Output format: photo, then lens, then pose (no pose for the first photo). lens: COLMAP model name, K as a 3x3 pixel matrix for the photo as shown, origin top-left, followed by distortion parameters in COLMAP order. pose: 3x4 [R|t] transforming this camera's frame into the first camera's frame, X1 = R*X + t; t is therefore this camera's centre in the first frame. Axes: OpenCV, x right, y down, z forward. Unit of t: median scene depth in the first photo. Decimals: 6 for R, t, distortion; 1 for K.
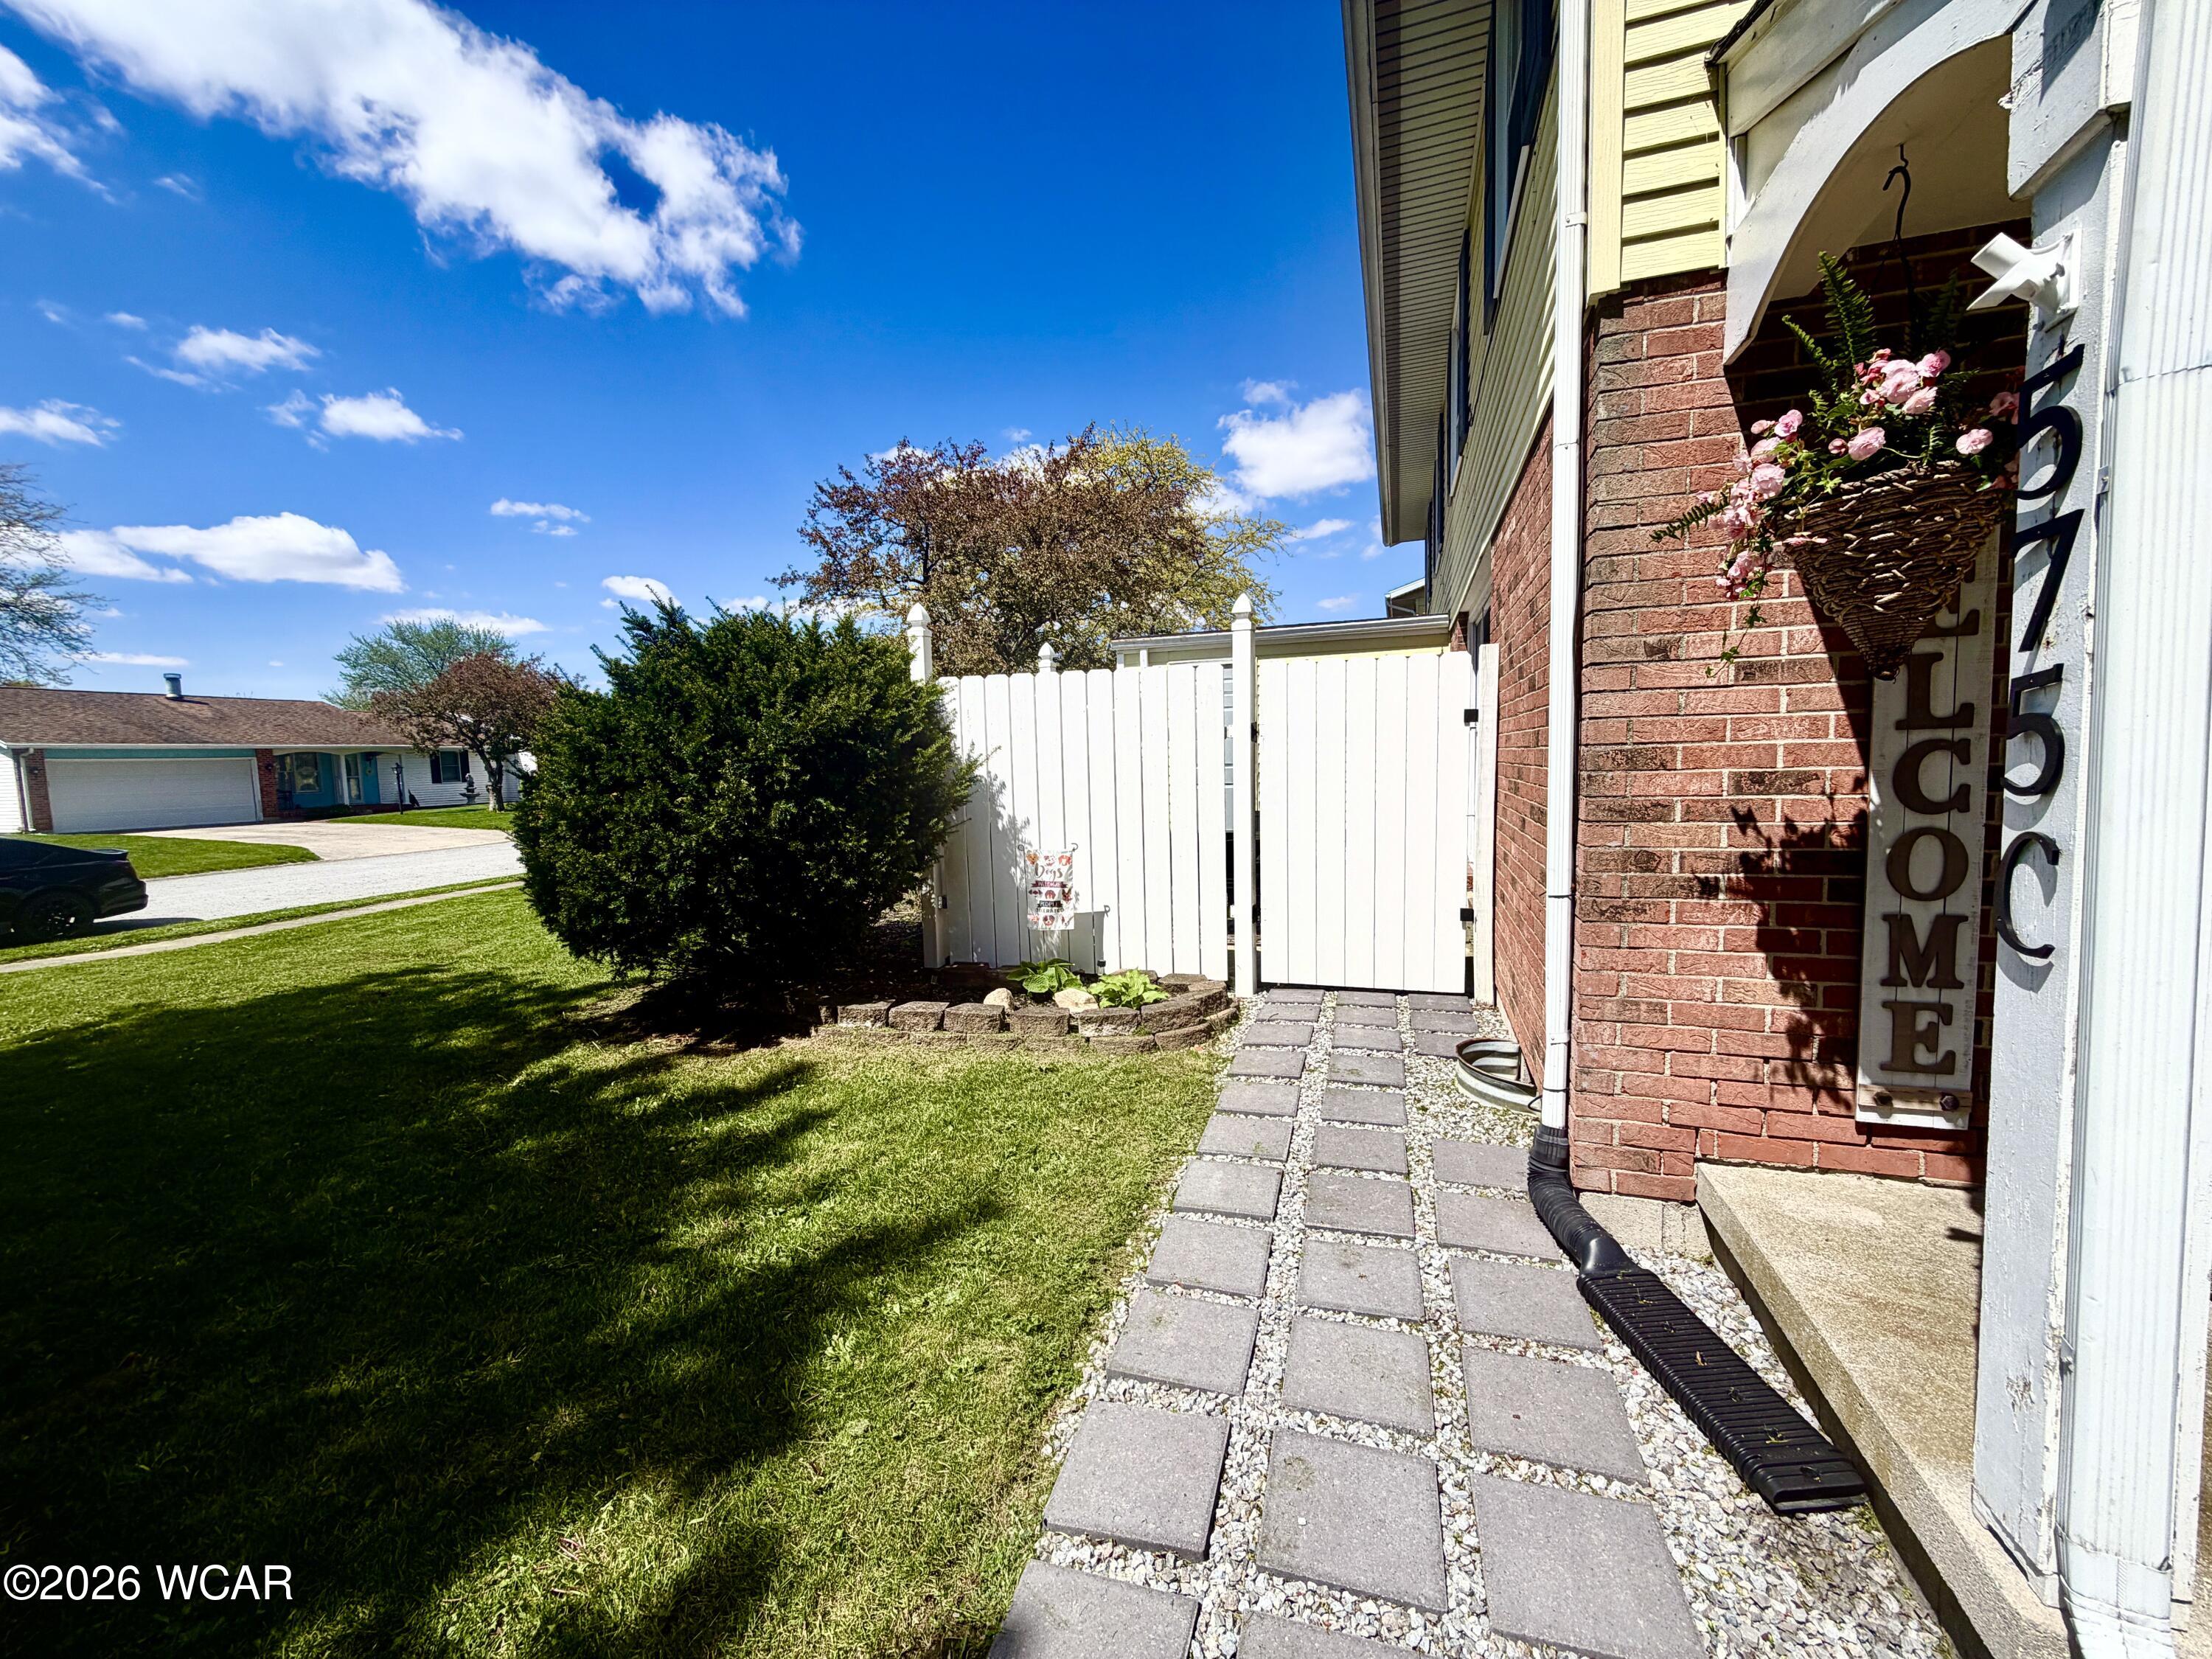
lens RADIAL K [[887.4, 0, 1097.2], [0, 887.4, 829.8], [0, 0, 1]] dist [-0.001138, 0.001869]
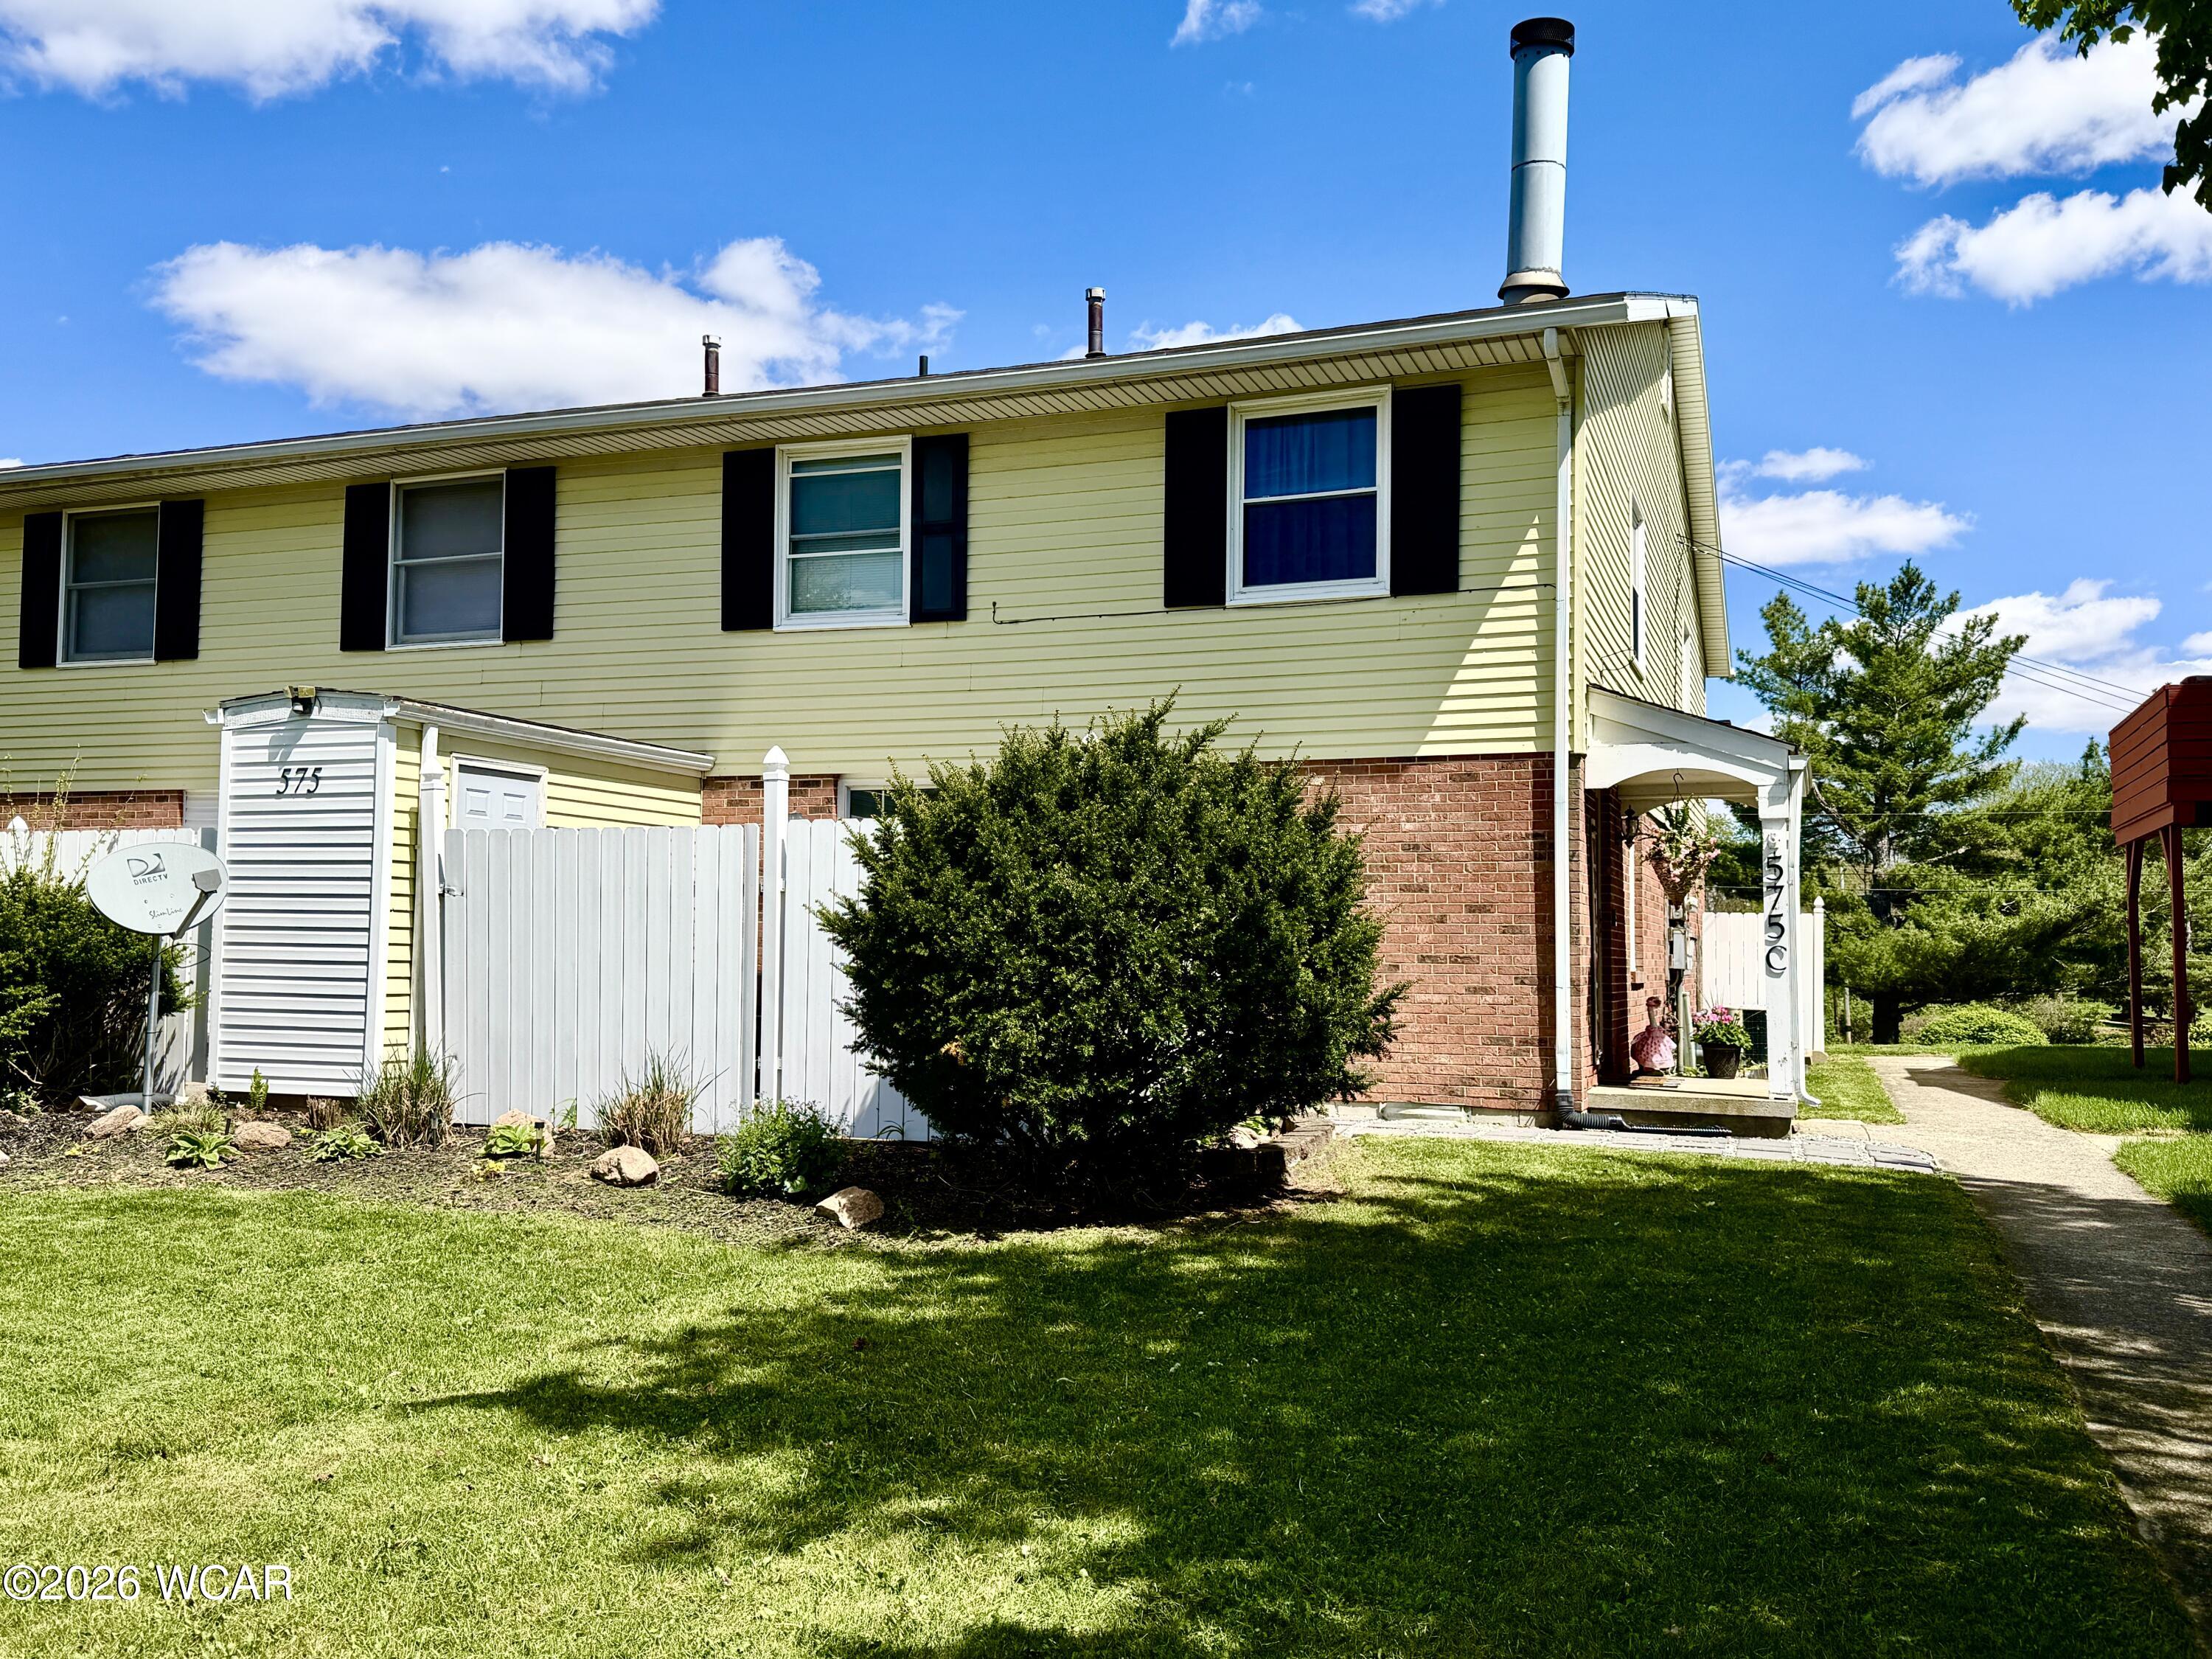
lens RADIAL K [[1863.6, 0, 1100.7], [0, 1863.6, 844.8], [0, 0, 1]] dist [0.076031, -0.003735]
pose [[0.035160, 0.087451, 0.995548, -3.161744], [0.067383, 0.993690, -0.089667, 0.043098], [-0.997107, 0.070236, 0.029045, 1.448451]]
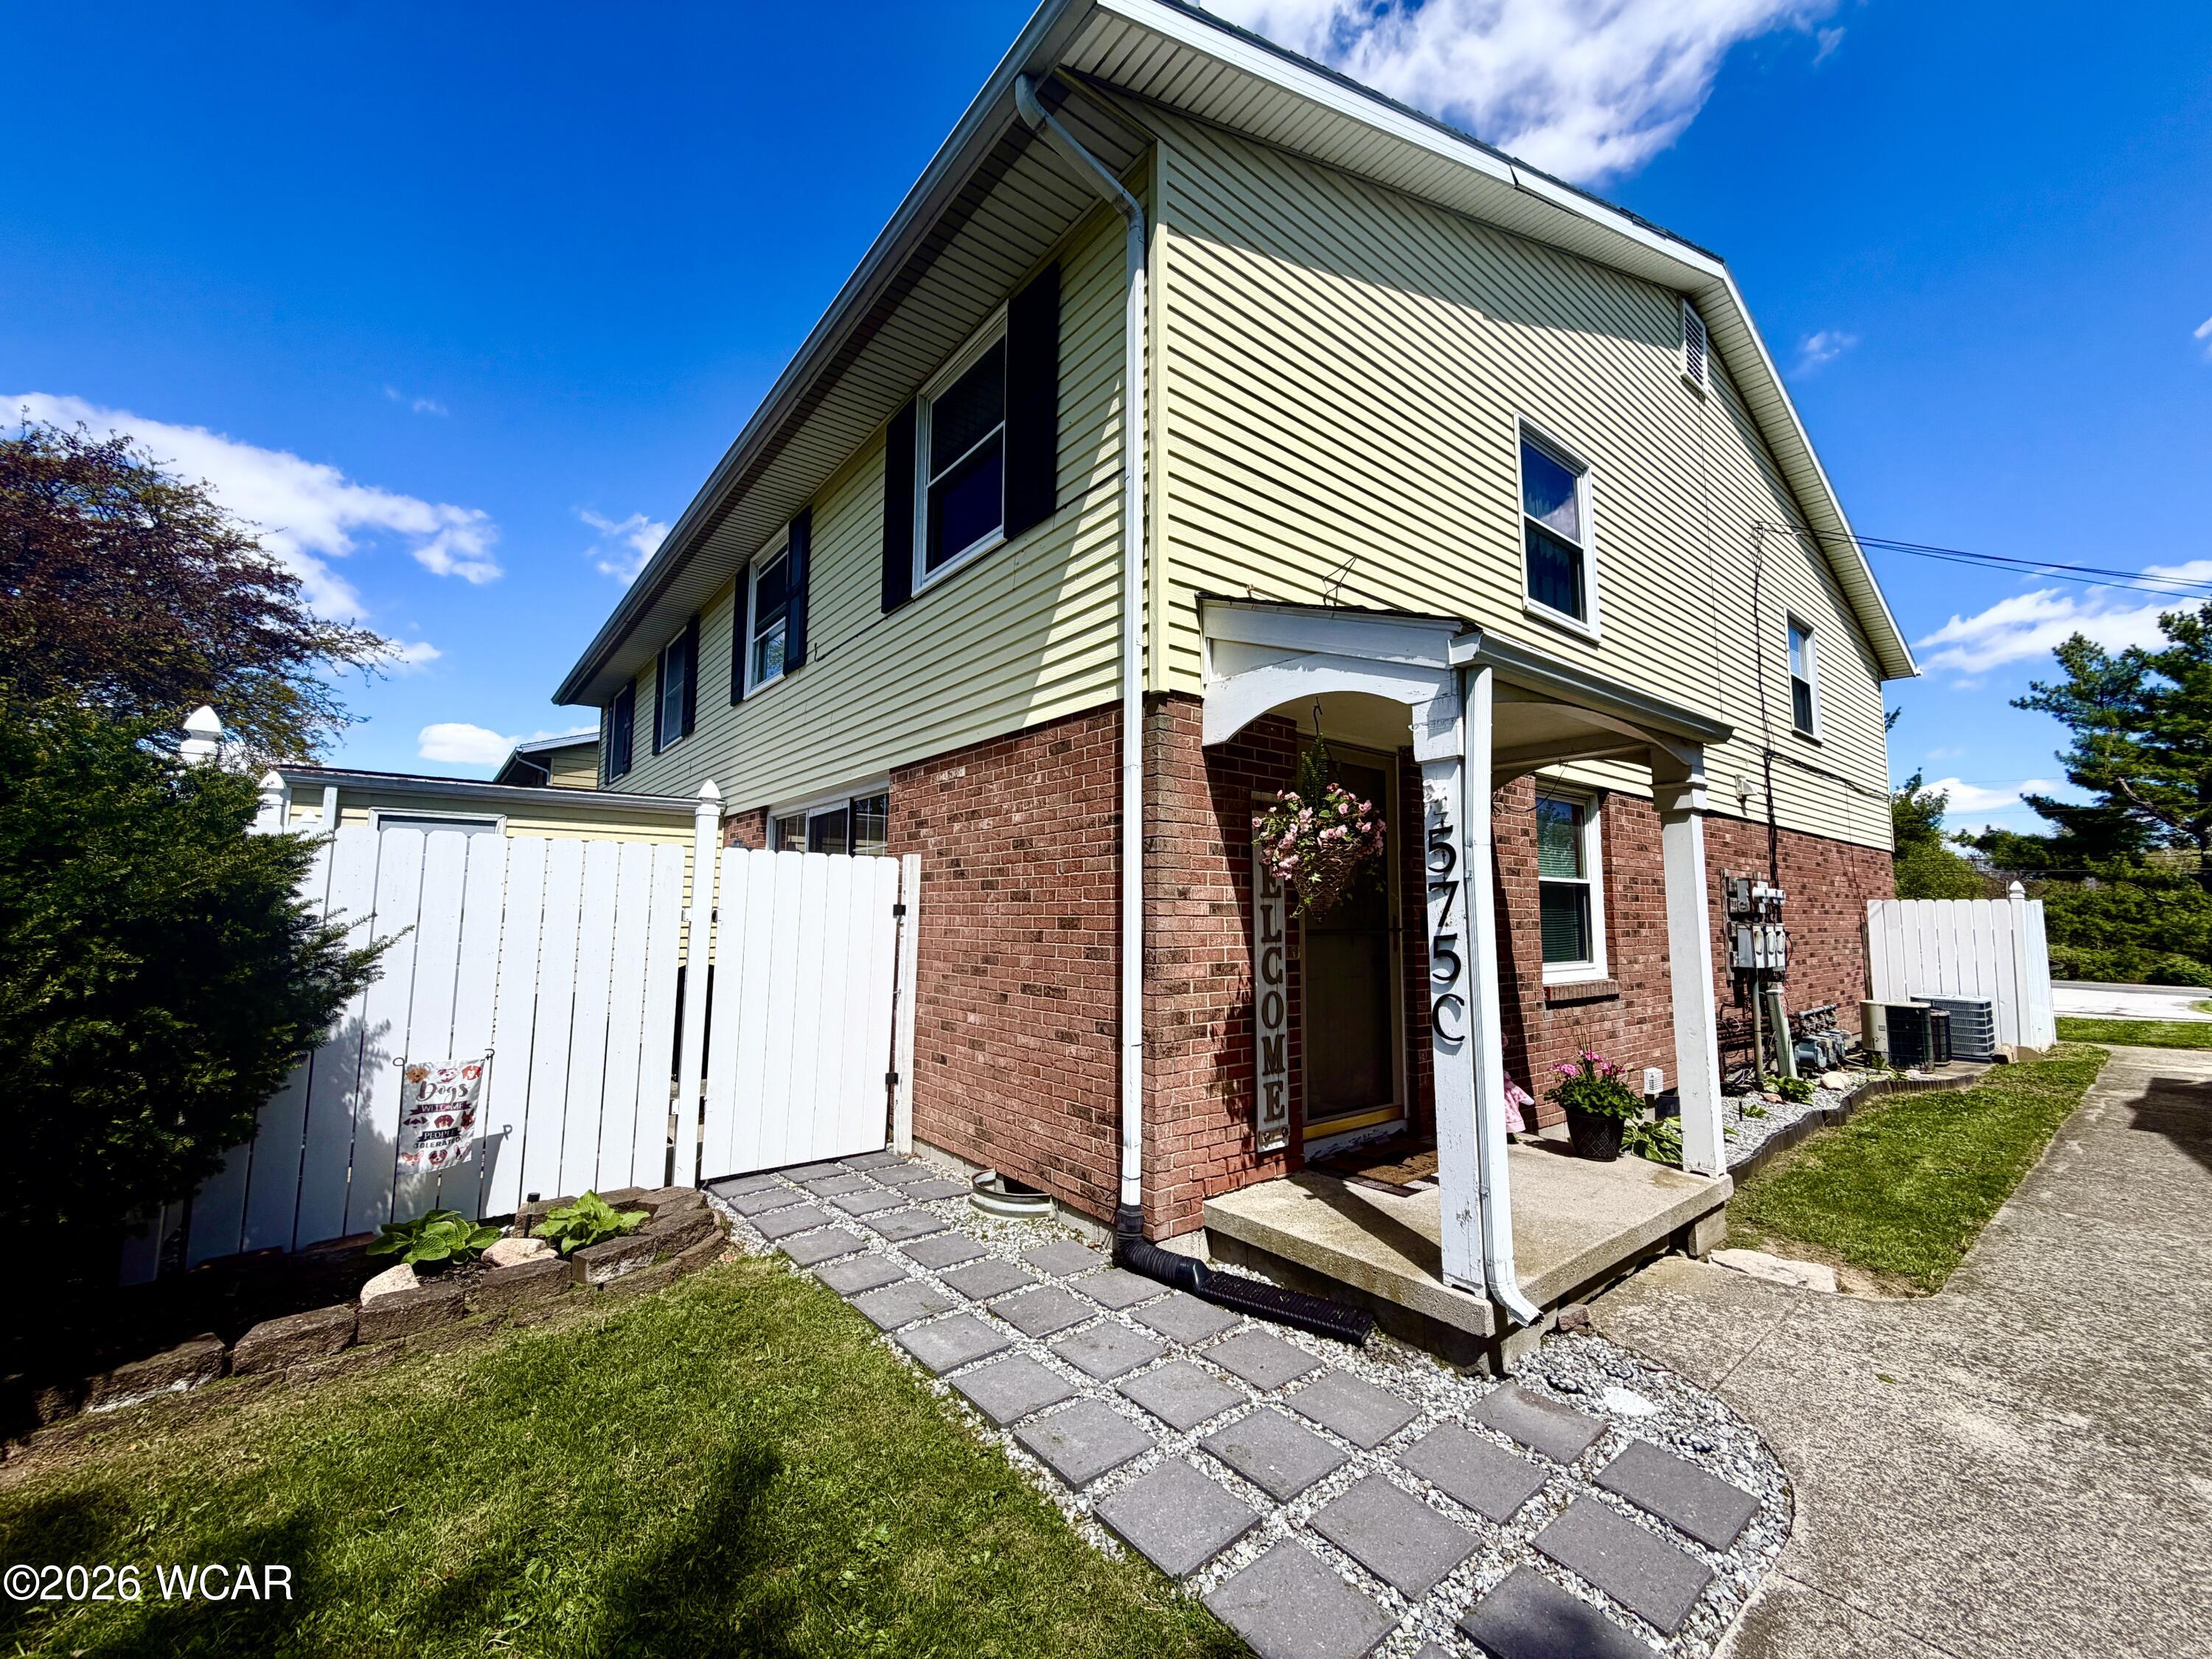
lens RADIAL K [[887.4, 0, 1103.2], [0, 887.4, 826.9], [0, 0, 1]] dist [-0.001138, 0.001869]
pose [[0.535781, 0.114566, 0.836549, -0.589004], [0.047201, 0.985139, -0.165146, -0.032934], [-0.843037, 0.127968, 0.522411, 0.132458]]
